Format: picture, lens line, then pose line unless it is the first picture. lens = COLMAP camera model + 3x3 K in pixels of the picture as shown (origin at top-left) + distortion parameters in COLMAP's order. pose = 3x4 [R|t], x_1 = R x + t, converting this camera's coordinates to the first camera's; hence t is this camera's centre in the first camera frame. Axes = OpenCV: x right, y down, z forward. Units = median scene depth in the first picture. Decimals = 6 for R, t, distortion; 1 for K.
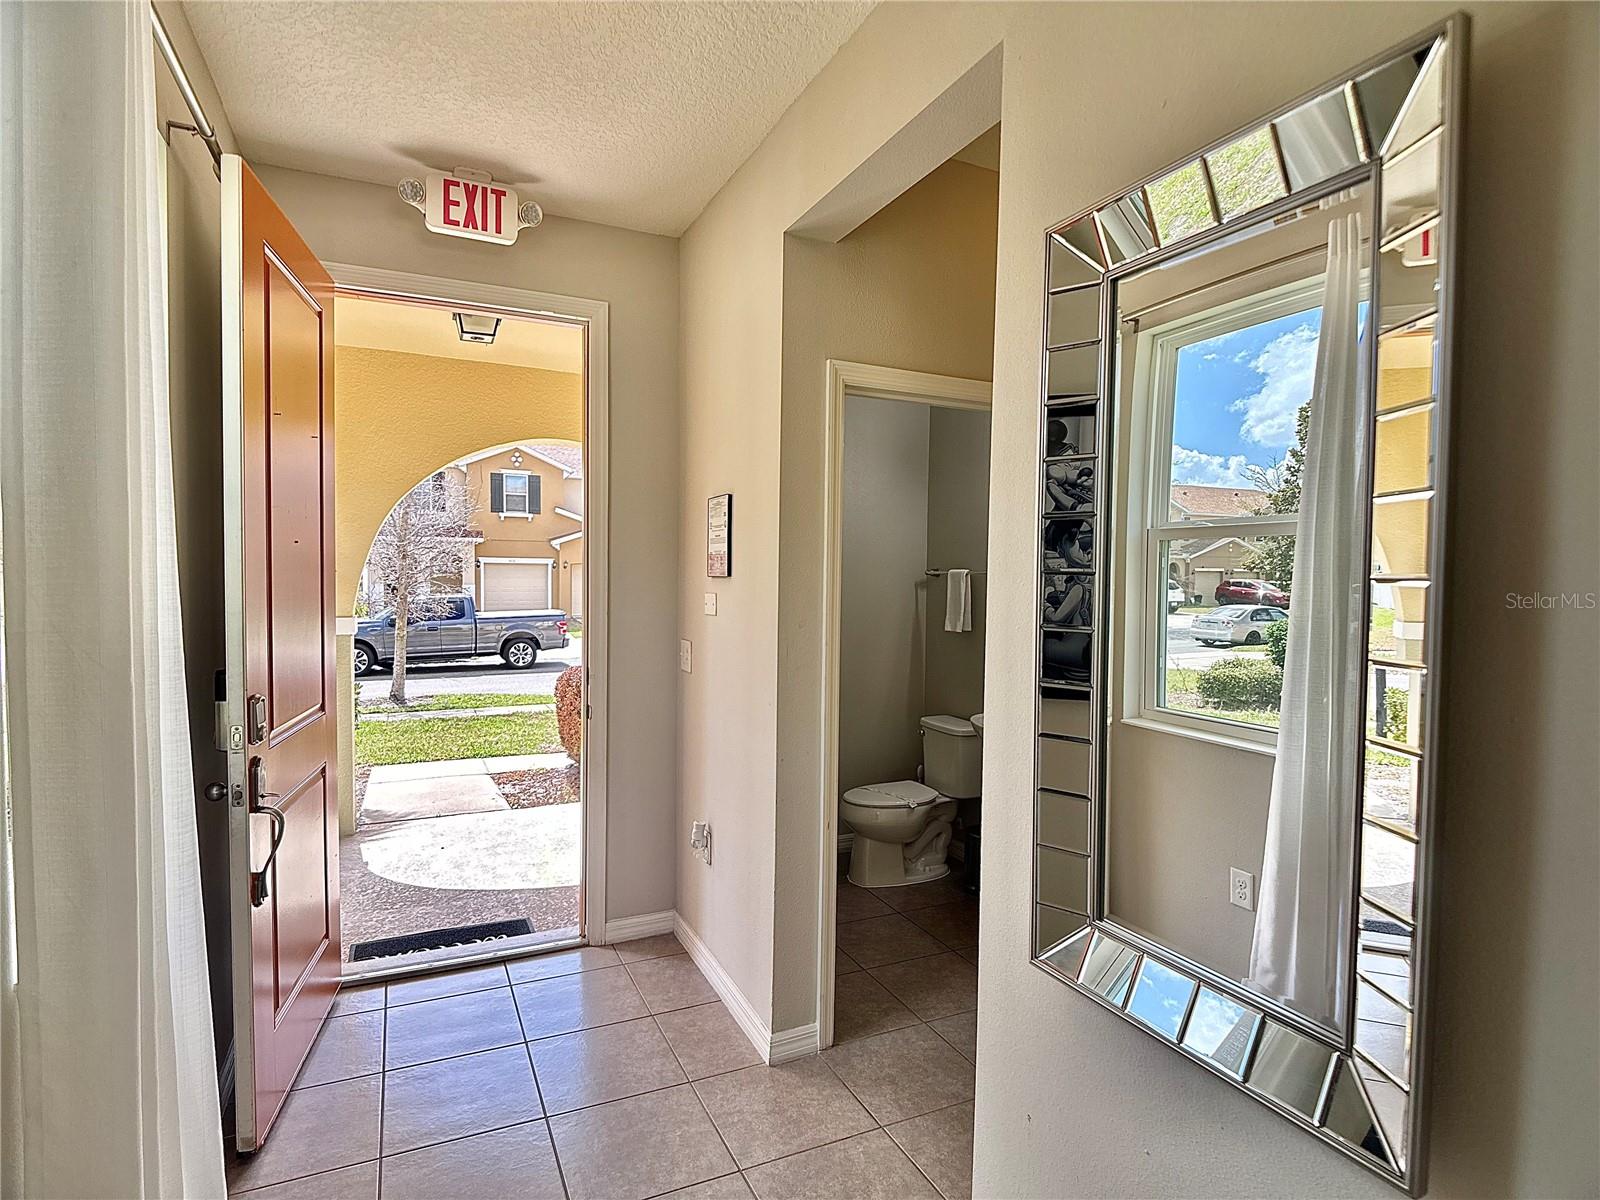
lens RADIAL K [[841.5, 0, 799.6], [0, 841.5, 605.5], [0, 0, 1]] dist [-0.026256, 0.002623]
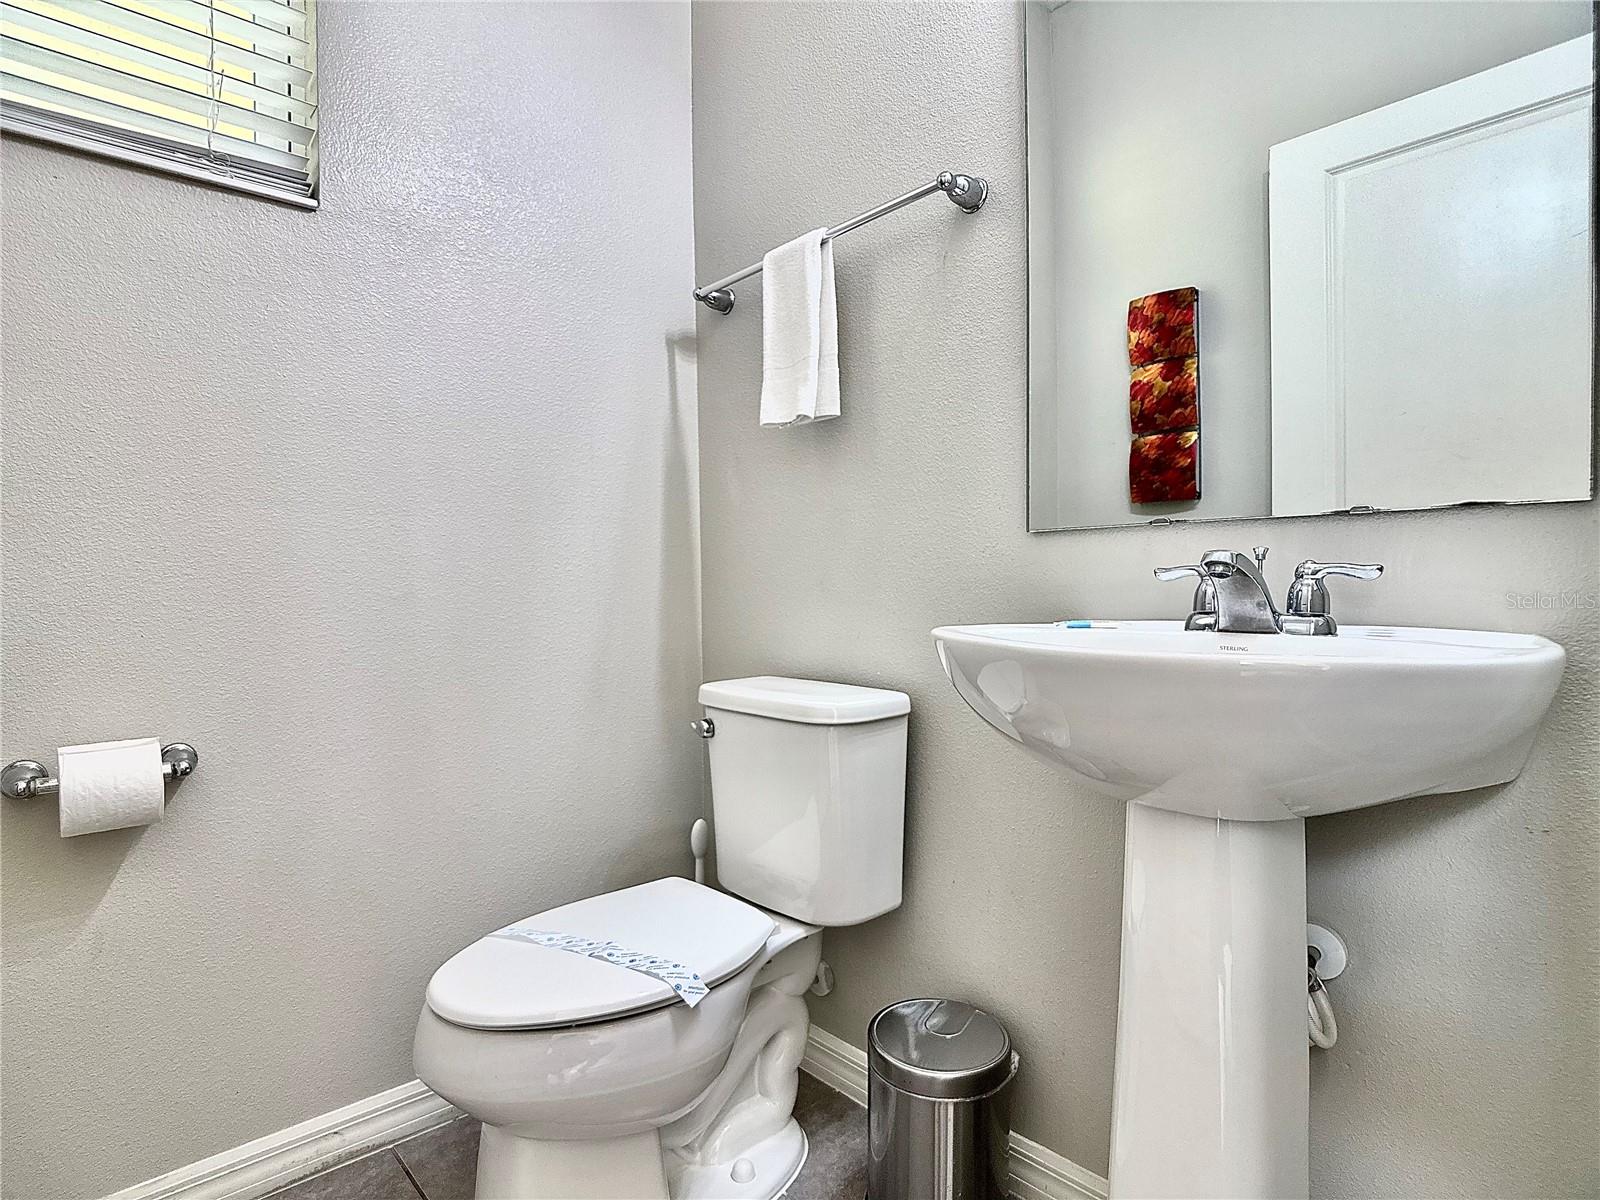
lens RADIAL K [[841.5, 0, 799.7], [0, 841.5, 595.8], [0, 0, 1]] dist [-0.026256, 0.002623]
pose [[0.954713, -0.030161, 0.295994, 0.055652], [0.035791, 0.999266, -0.013620, 0.069124], [-0.295366, 0.023597, 0.955093, 0.440649]]
